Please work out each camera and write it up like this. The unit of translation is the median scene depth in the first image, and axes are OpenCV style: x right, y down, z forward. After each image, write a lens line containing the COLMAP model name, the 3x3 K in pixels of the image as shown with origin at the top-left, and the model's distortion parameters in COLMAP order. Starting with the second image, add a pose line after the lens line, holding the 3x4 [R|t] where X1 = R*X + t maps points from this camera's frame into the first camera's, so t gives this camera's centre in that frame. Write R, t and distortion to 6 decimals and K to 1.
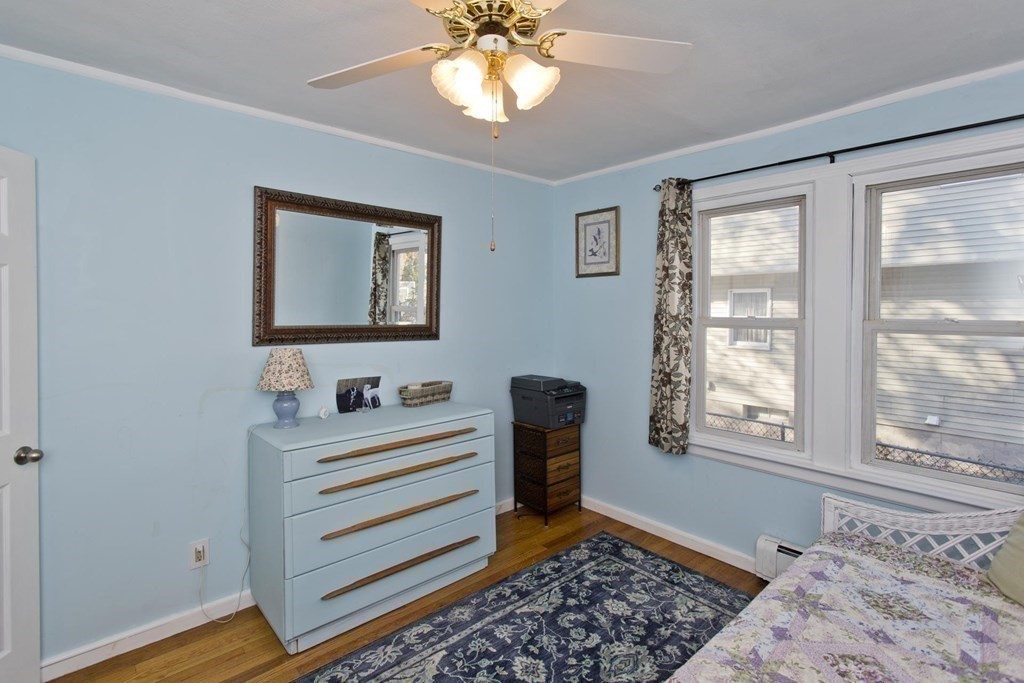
lens RADIAL K [[488.9, 0, 518.7], [0, 488.9, 323.8], [0, 0, 1]] dist [0.001461, 0.000570]
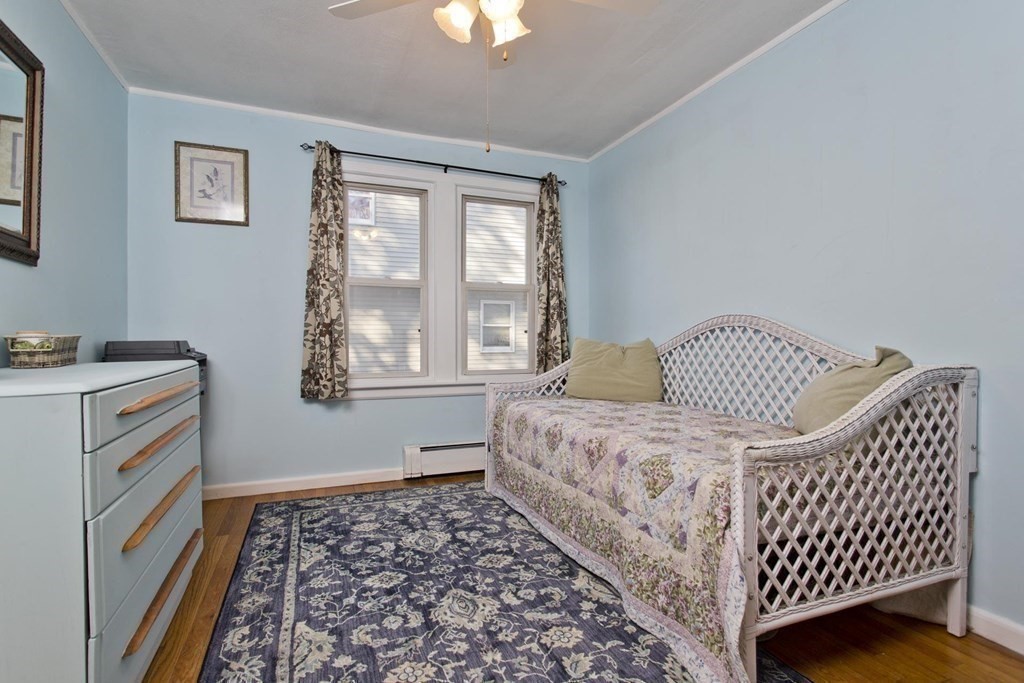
lens RADIAL K [[496.0, 0, 493.5], [0, 496.0, 345.4], [0, 0, 1]] dist [0.000532, 0.000108]
pose [[0.355941, -0.011422, 0.934439, -0.664531], [0.029399, 0.999567, 0.001020, 0.180864], [-0.934046, 0.027109, 0.356123, 0.326775]]
